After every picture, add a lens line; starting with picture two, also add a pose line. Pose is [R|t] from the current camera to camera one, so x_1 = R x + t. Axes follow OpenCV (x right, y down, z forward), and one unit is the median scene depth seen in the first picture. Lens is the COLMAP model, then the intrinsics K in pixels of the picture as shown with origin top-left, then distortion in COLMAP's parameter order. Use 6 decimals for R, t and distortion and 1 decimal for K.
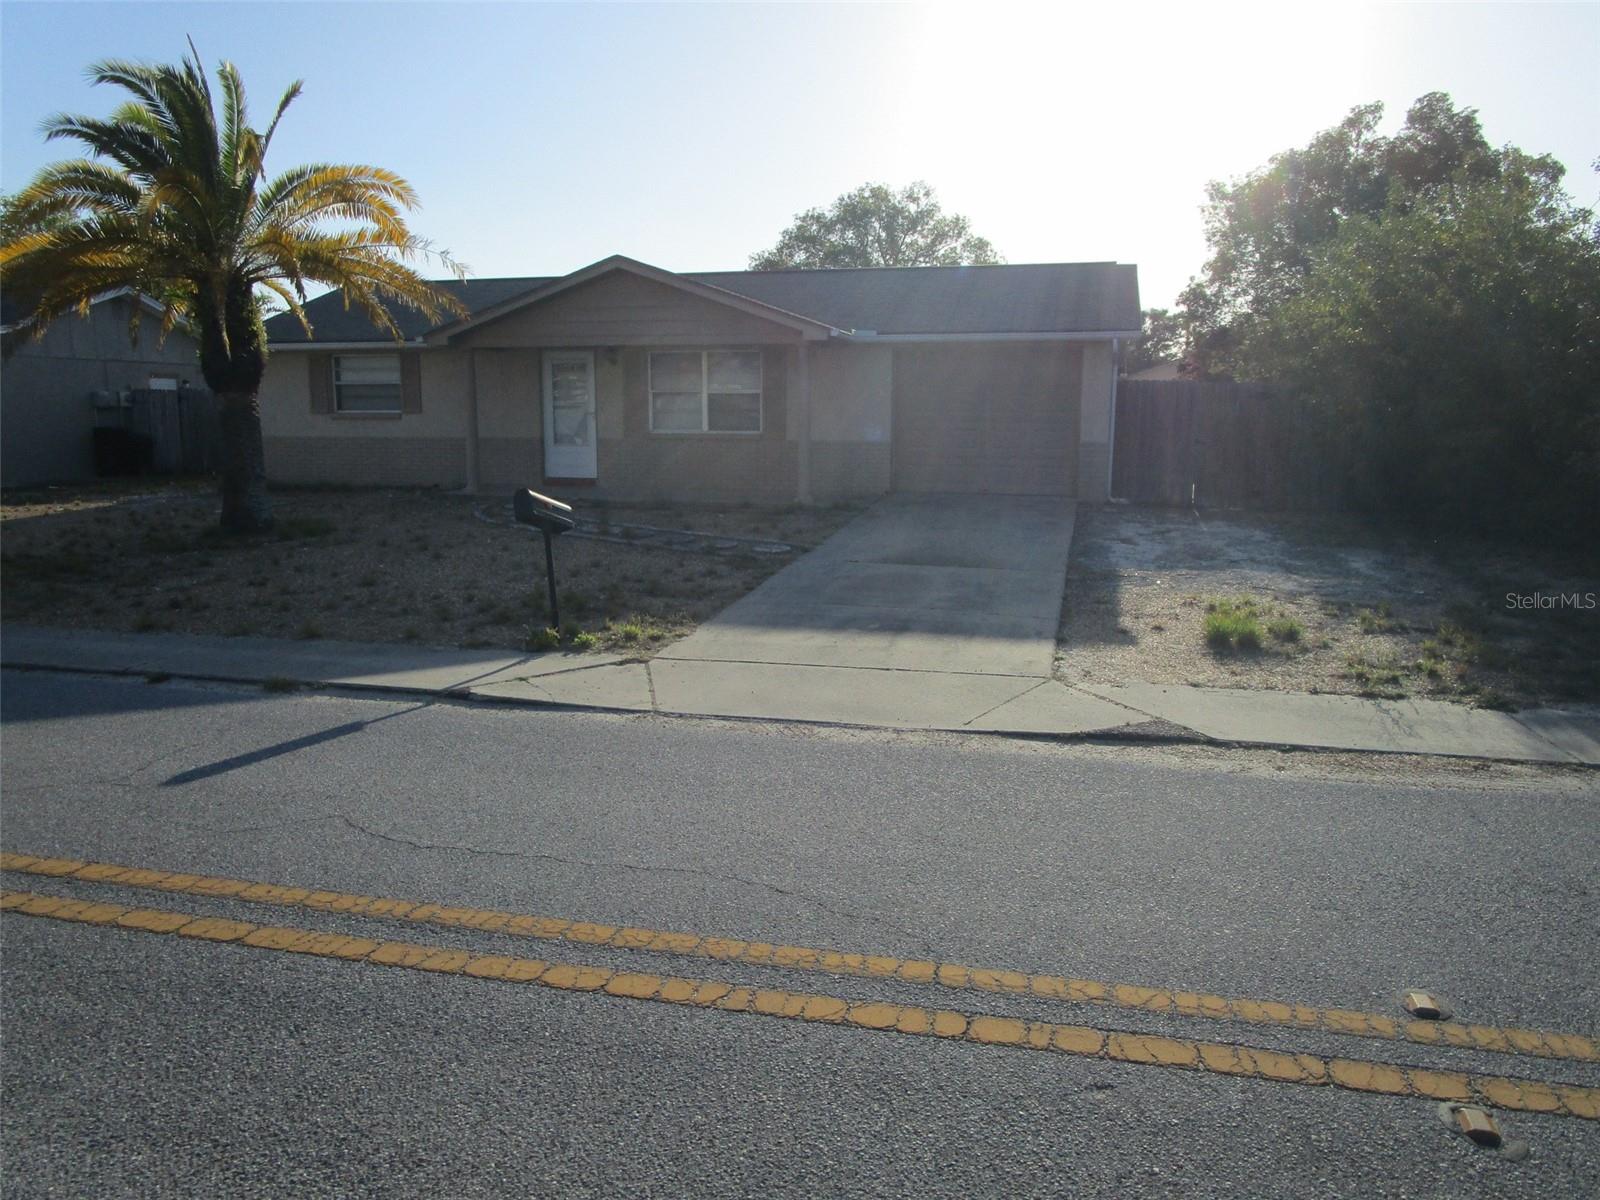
lens RADIAL K [[1175.3, 0, 800.0], [0, 1175.3, 600.0], [0, 0, 1]] dist [-0.029019, 0.004759]
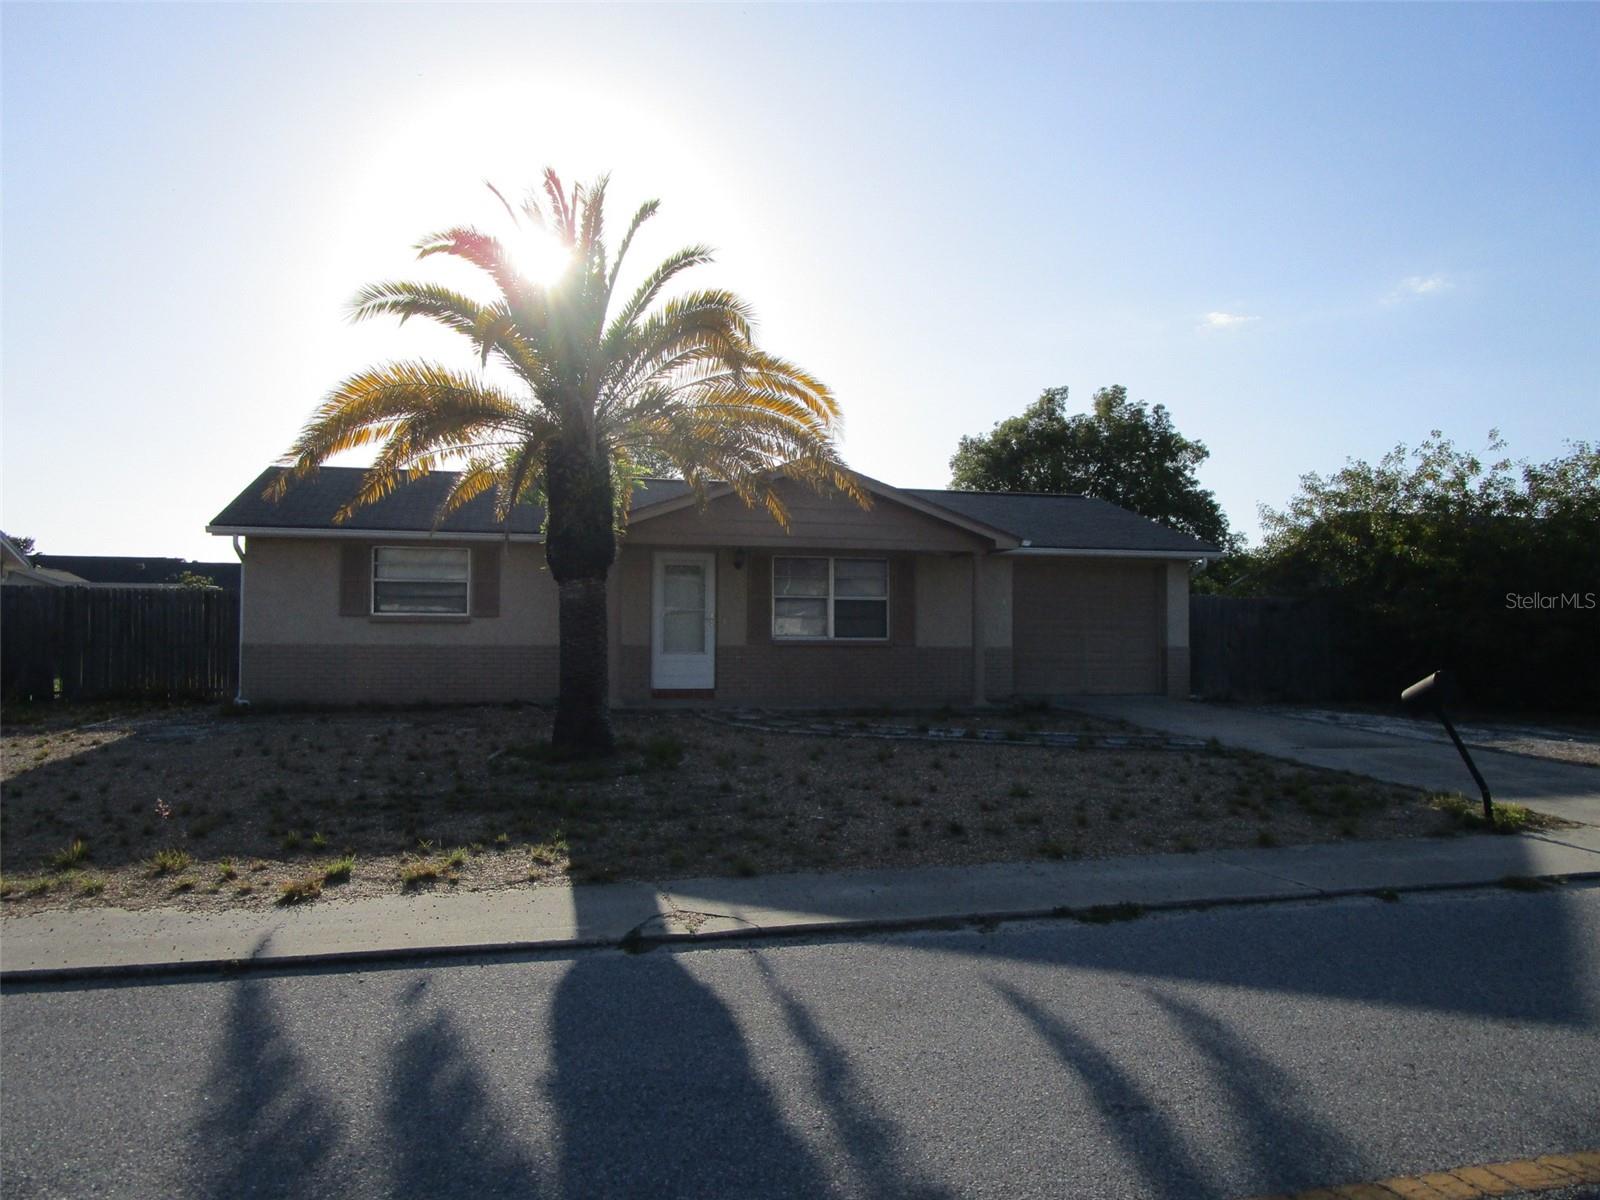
lens RADIAL K [[1136.6, 0, 800.0], [0, 1136.6, 600.0], [0, 0, 1]] dist [-0.031148, 0.006028]
pose [[0.881639, 0.019013, 0.471541, -0.616395], [0.074823, 0.980918, -0.179447, -0.007980], [-0.465955, 0.193490, 0.863393, 0.213891]]
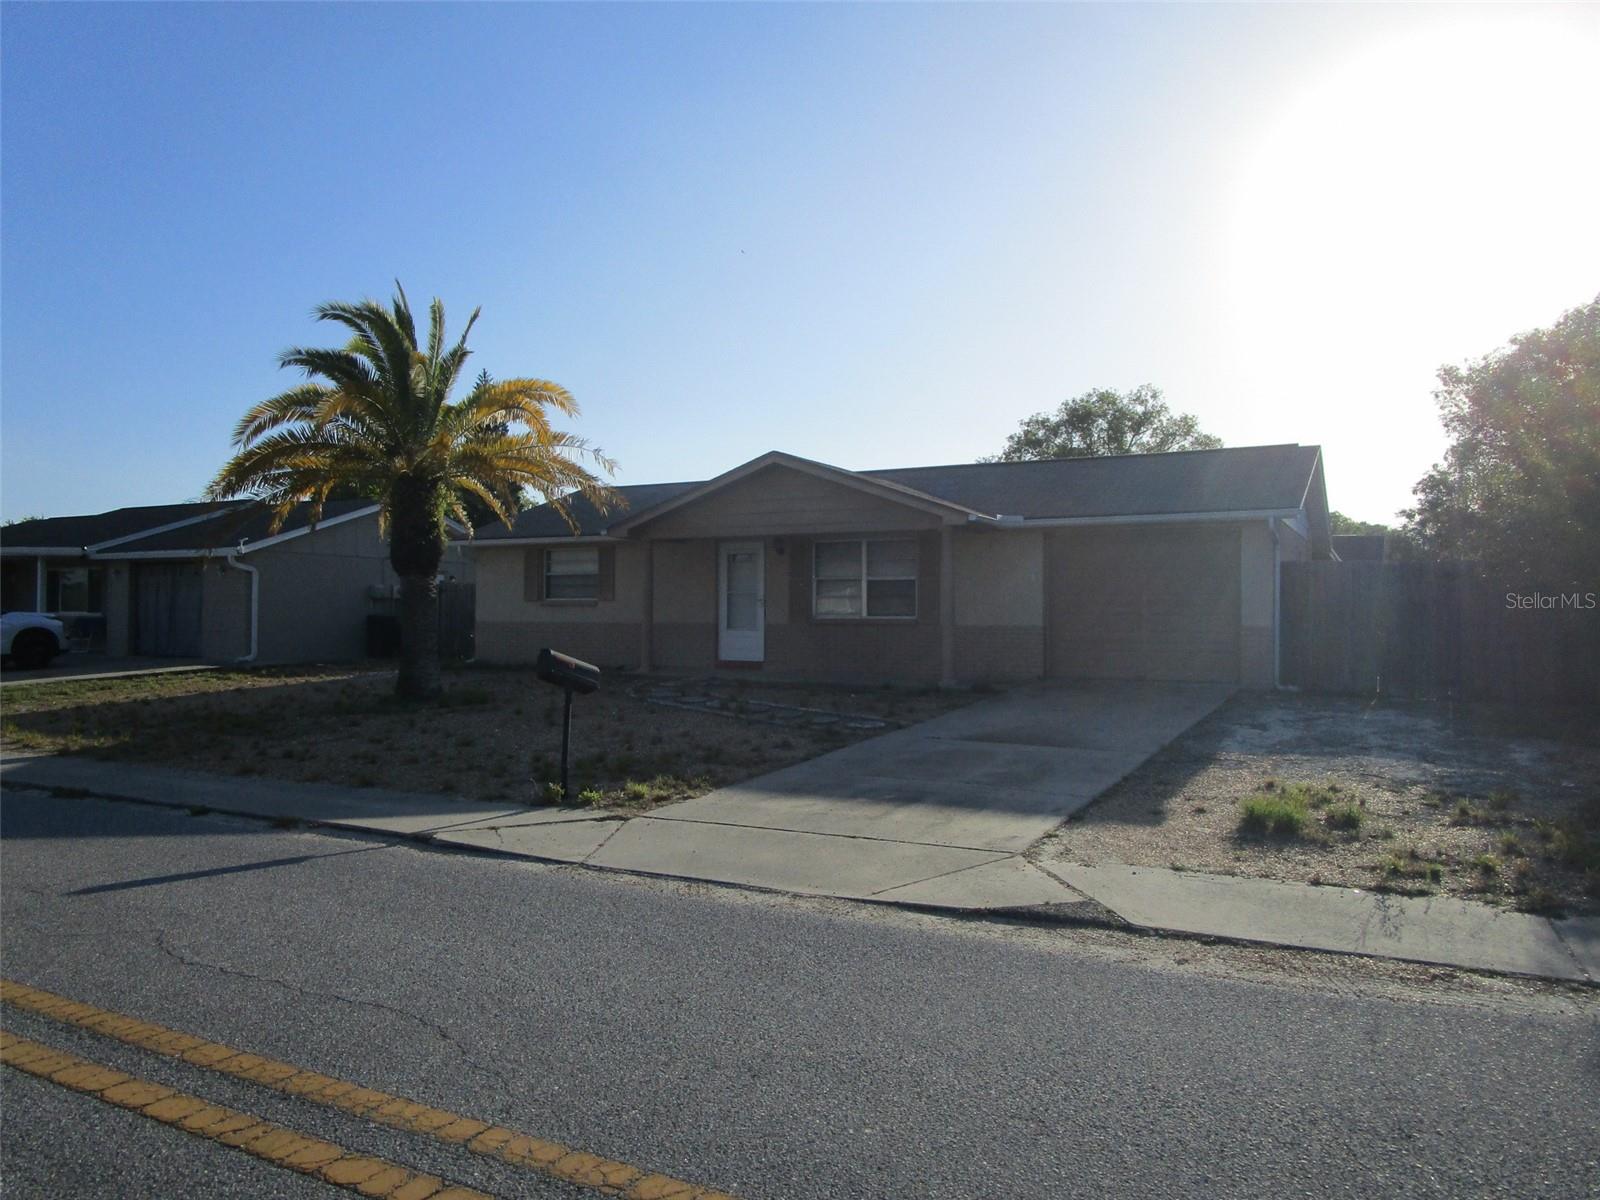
lens RADIAL K [[1136.6, 0, 800.0], [0, 1136.6, 600.0], [0, 0, 1]] dist [-0.031148, 0.006028]
pose [[0.969571, -0.003556, -0.244784, 0.121112], [-0.038793, 0.985029, -0.167965, 0.012393], [0.241717, 0.172350, 0.954918, 0.040604]]
